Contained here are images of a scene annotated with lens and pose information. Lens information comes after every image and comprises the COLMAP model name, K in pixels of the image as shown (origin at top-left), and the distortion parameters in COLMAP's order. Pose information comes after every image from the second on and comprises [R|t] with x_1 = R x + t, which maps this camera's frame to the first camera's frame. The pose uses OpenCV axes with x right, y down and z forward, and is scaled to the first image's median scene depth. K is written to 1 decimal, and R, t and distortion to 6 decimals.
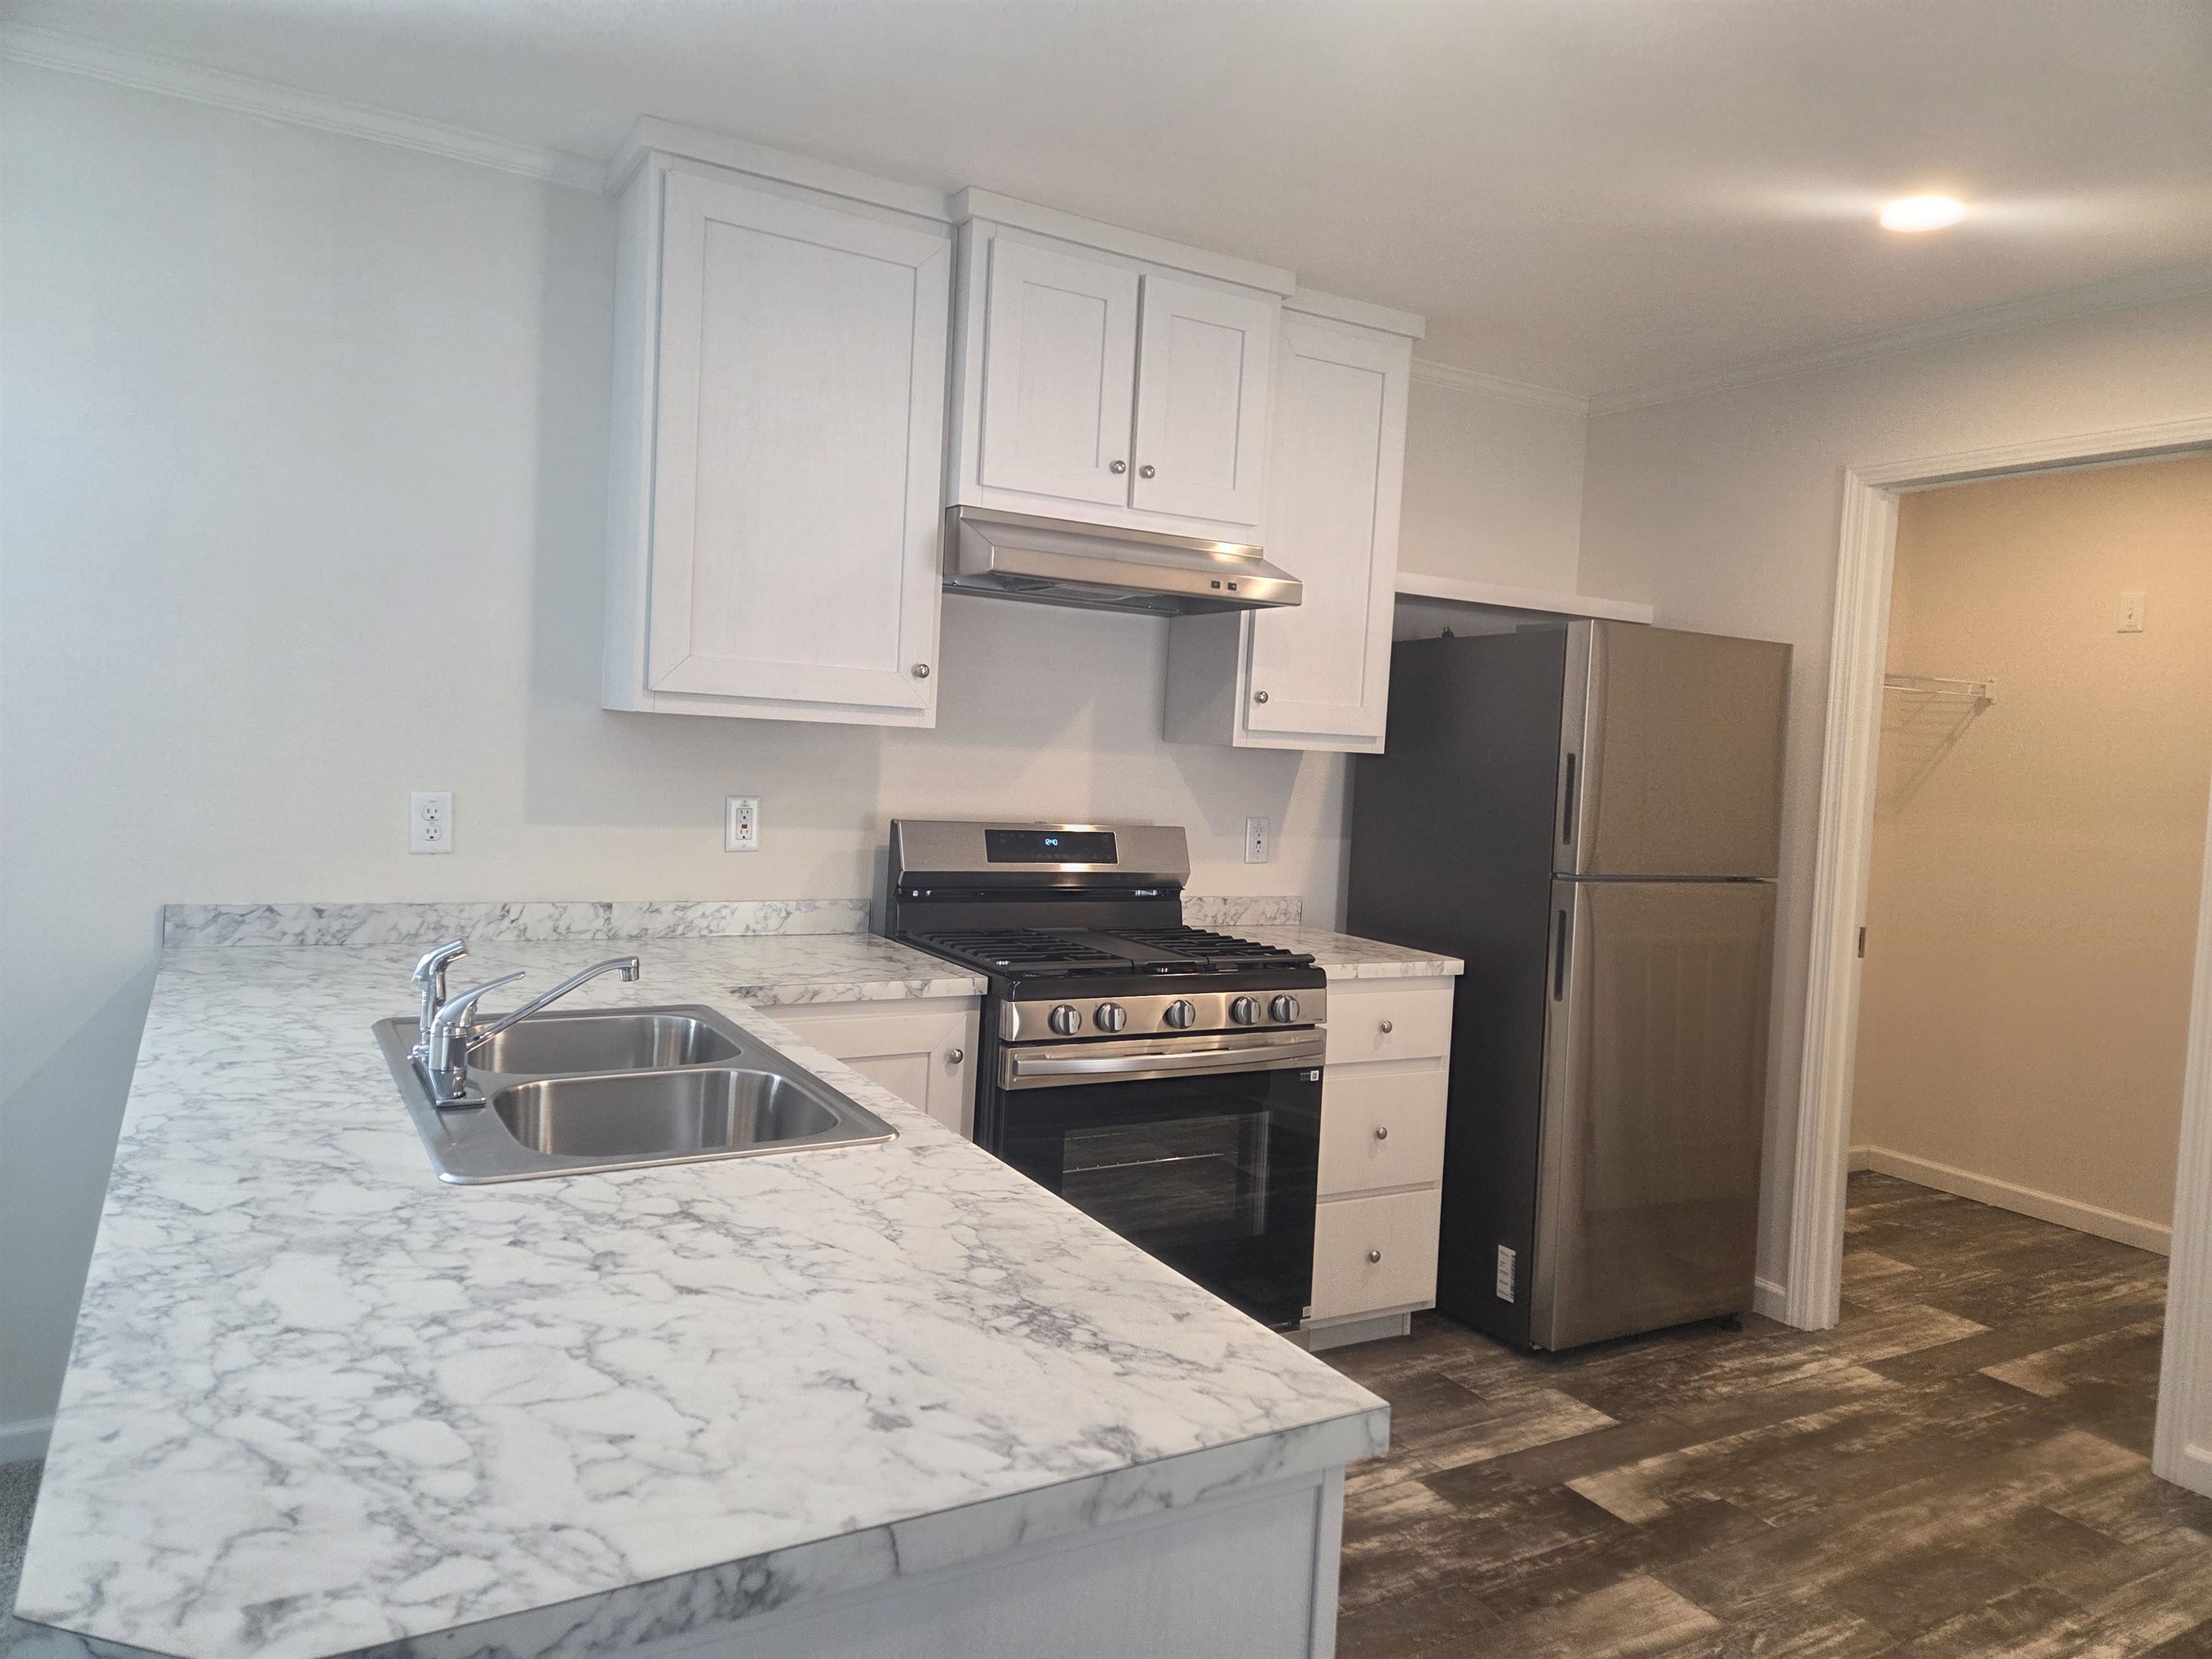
lens RADIAL K [[1476.4, 0, 1108.2], [0, 1476.4, 808.9], [0, 0, 1]] dist [0.075832, -0.057838]
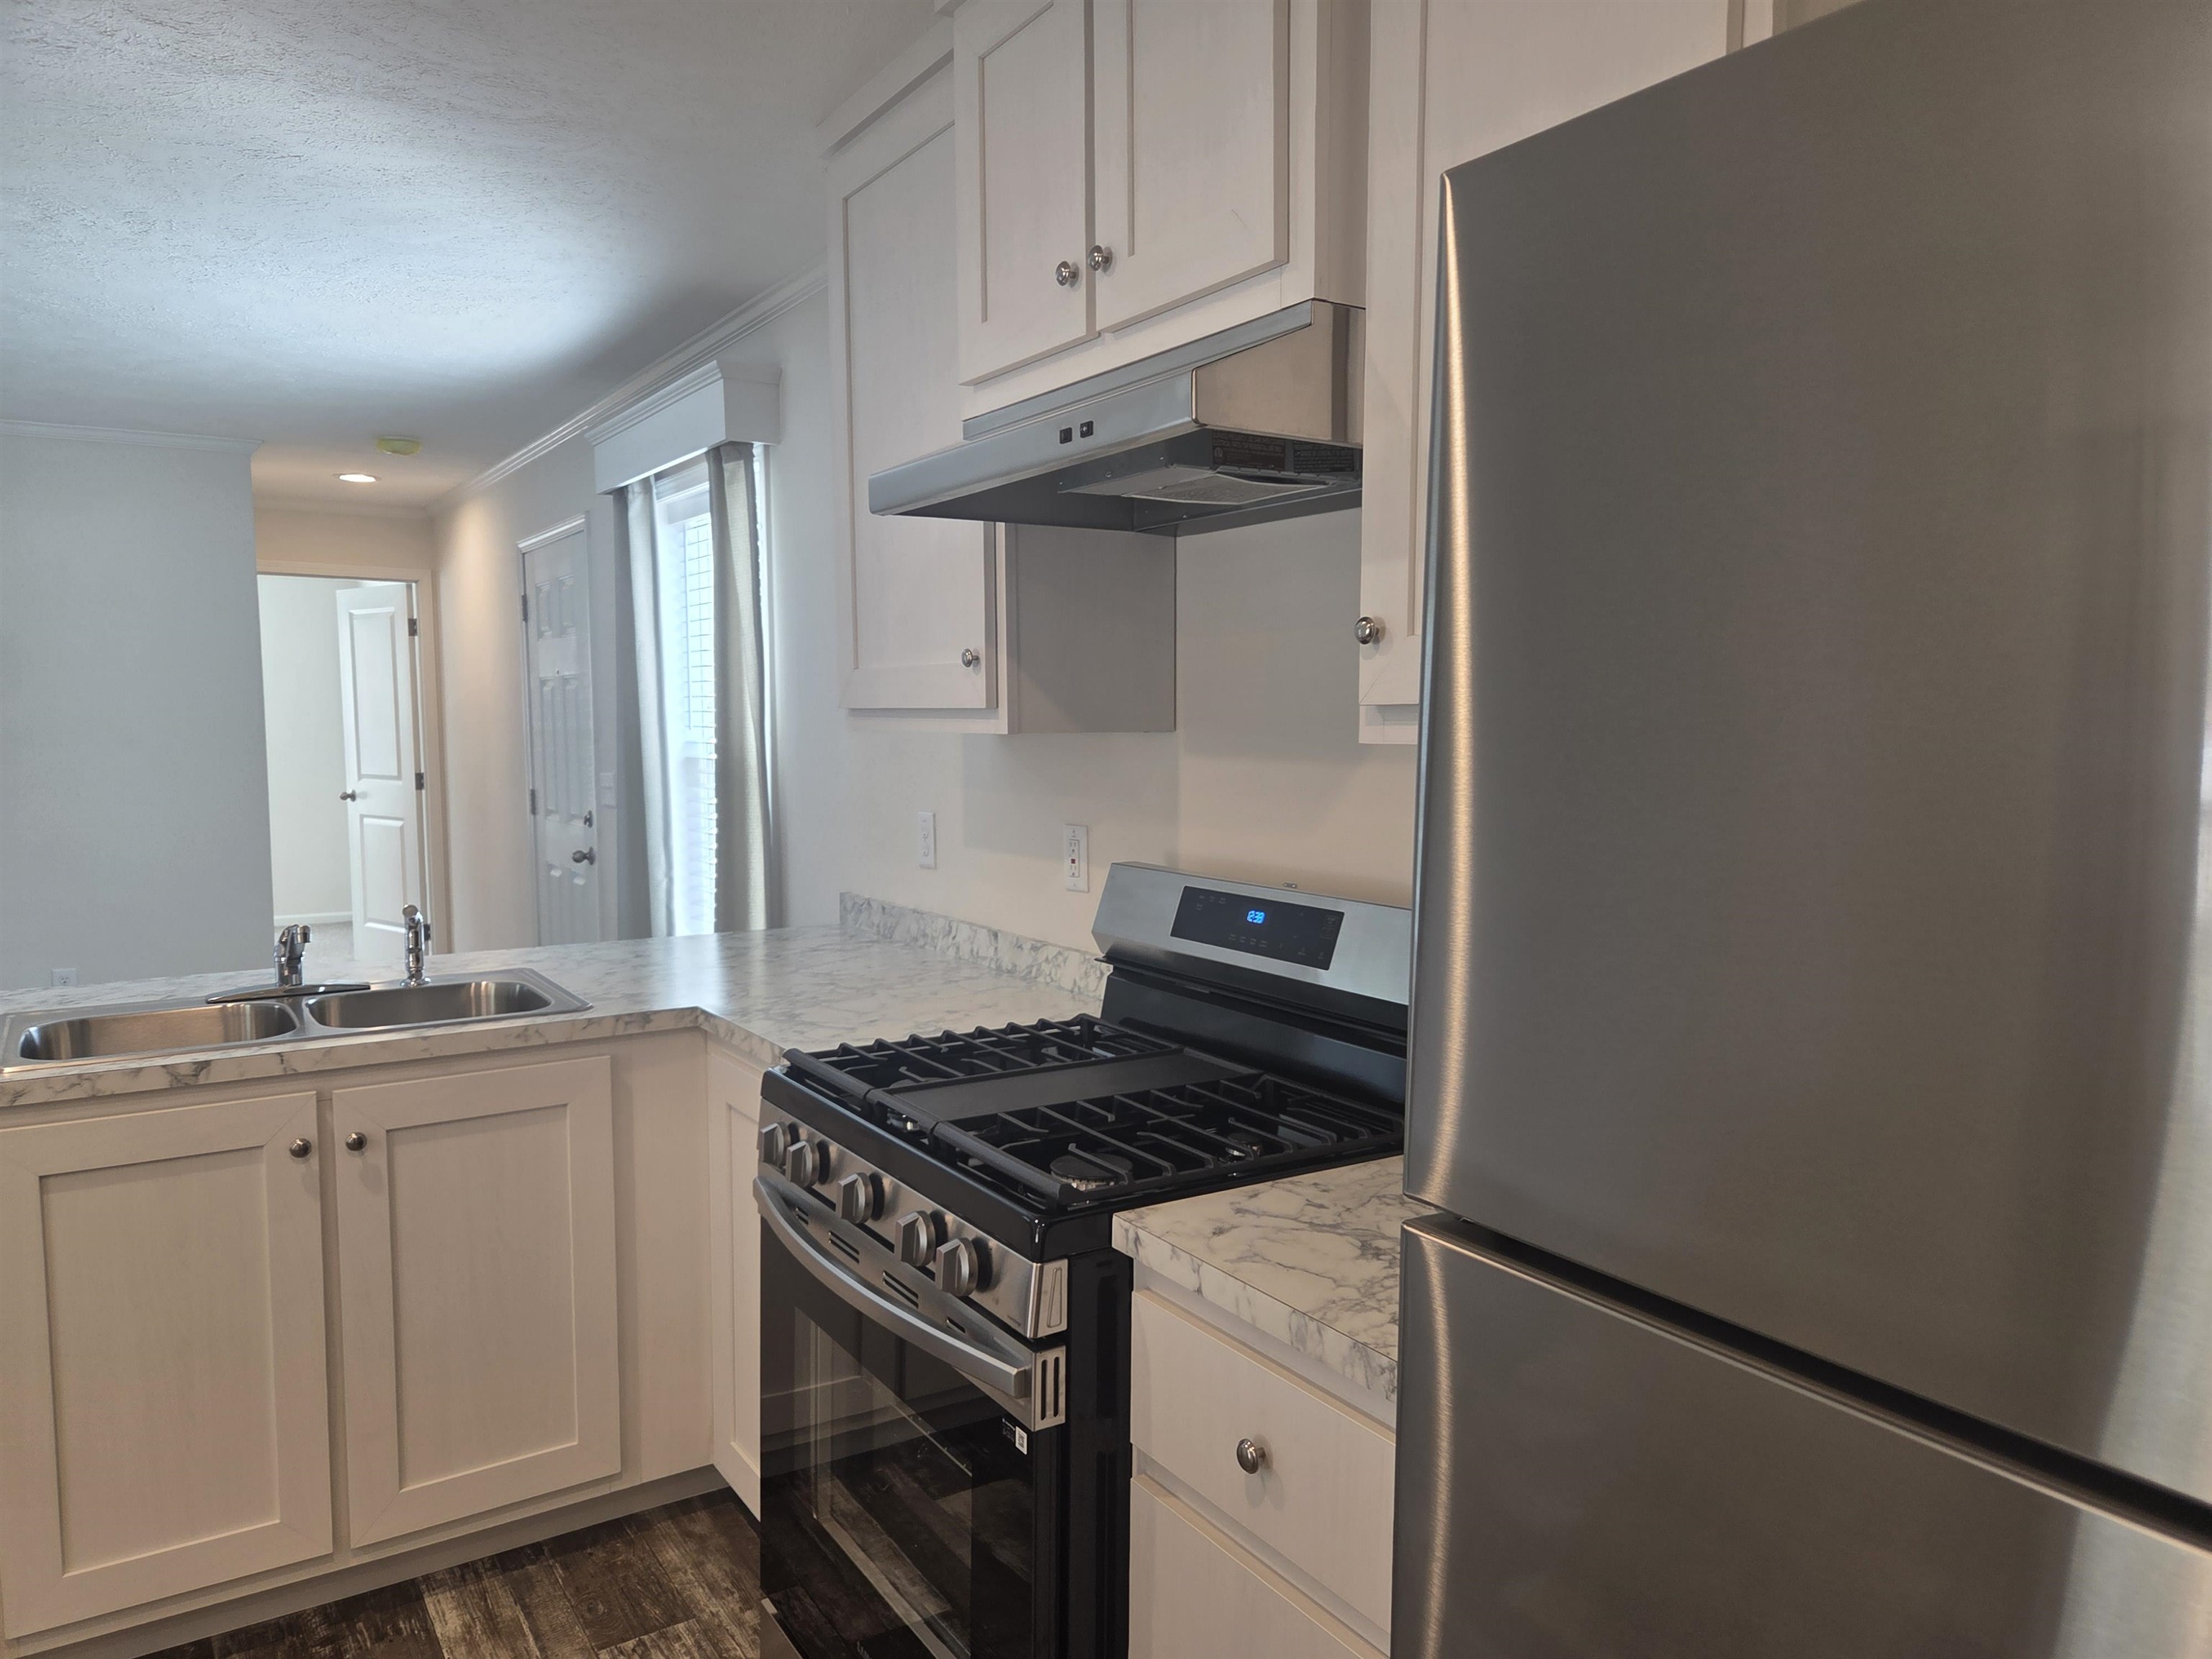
lens RADIAL K [[1476.4, 0, 1097.3], [0, 1476.4, 833.2], [0, 0, 1]] dist [0.075832, -0.057838]
pose [[0.055120, 0.025693, -0.998149, 0.599274], [-0.043721, 0.998772, 0.023295, -0.024526], [0.997522, 0.042356, 0.056176, 0.986766]]
